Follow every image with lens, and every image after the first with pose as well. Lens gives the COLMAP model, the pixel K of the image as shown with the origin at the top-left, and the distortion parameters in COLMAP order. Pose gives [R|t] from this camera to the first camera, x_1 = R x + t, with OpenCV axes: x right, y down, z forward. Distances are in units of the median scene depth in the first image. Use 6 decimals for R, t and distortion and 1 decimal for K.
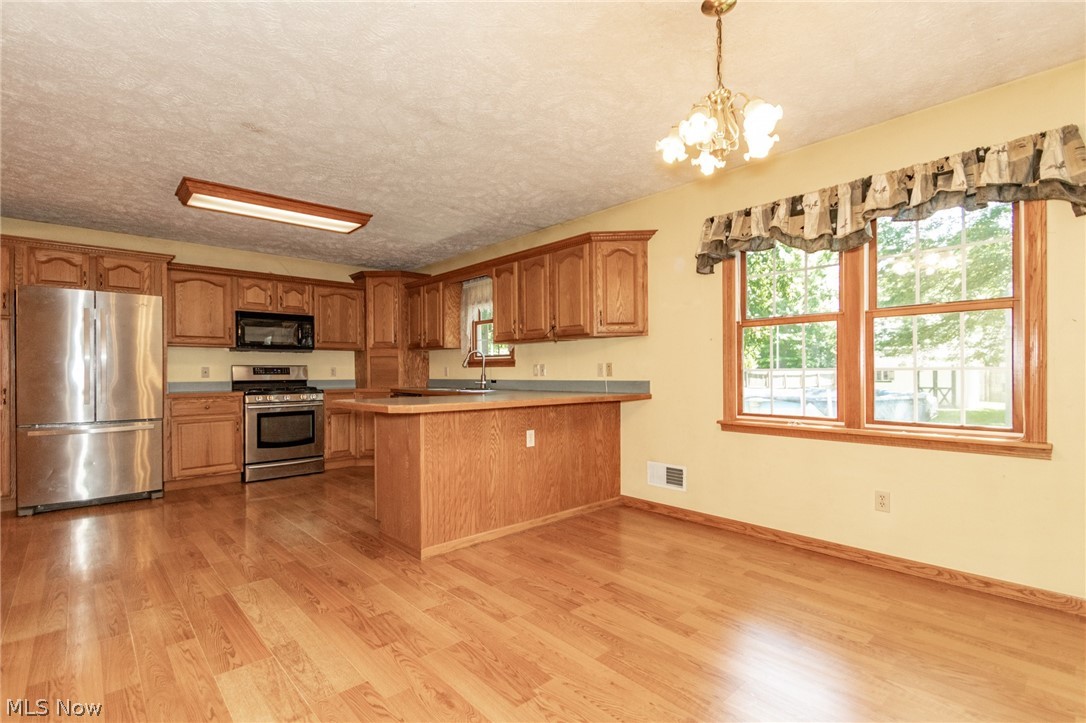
lens RADIAL K [[504.8, 0, 539.8], [0, 504.8, 374.7], [0, 0, 1]] dist [0.004745, -0.000508]
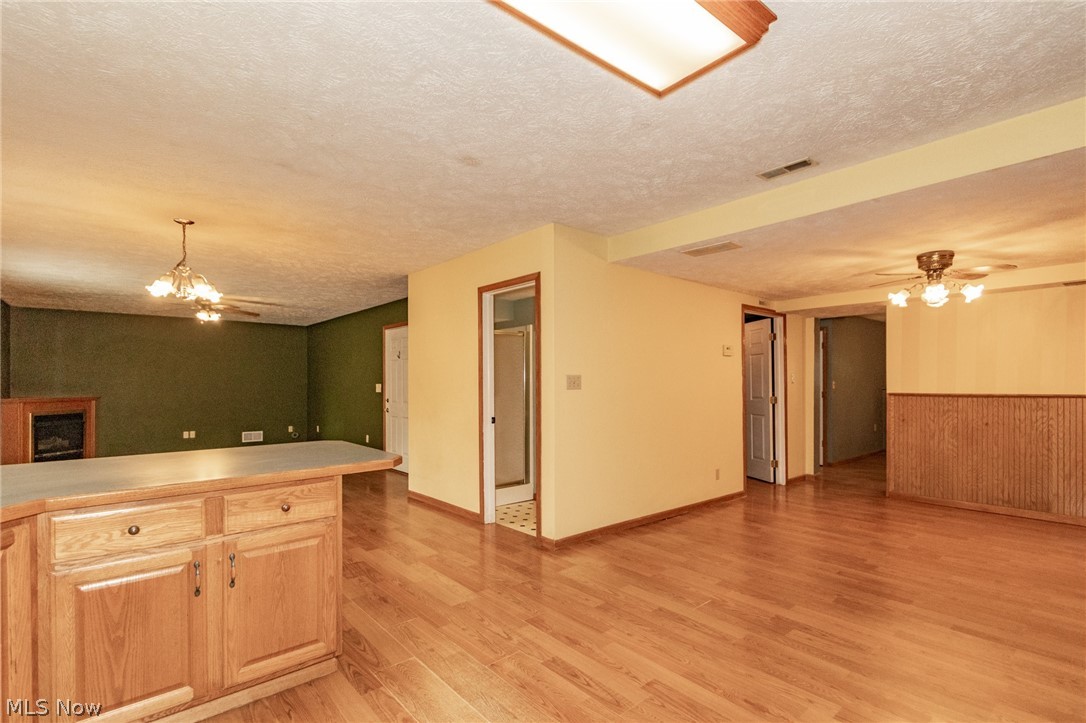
lens RADIAL K [[504.8, 0, 538.3], [0, 504.8, 383.0], [0, 0, 1]] dist [0.002208, -0.000416]
pose [[-0.999489, 0.010029, 0.030349, -0.430861], [0.010151, 0.999941, 0.003859, -0.038844], [-0.030309, 0.004165, -0.999532, 1.174952]]
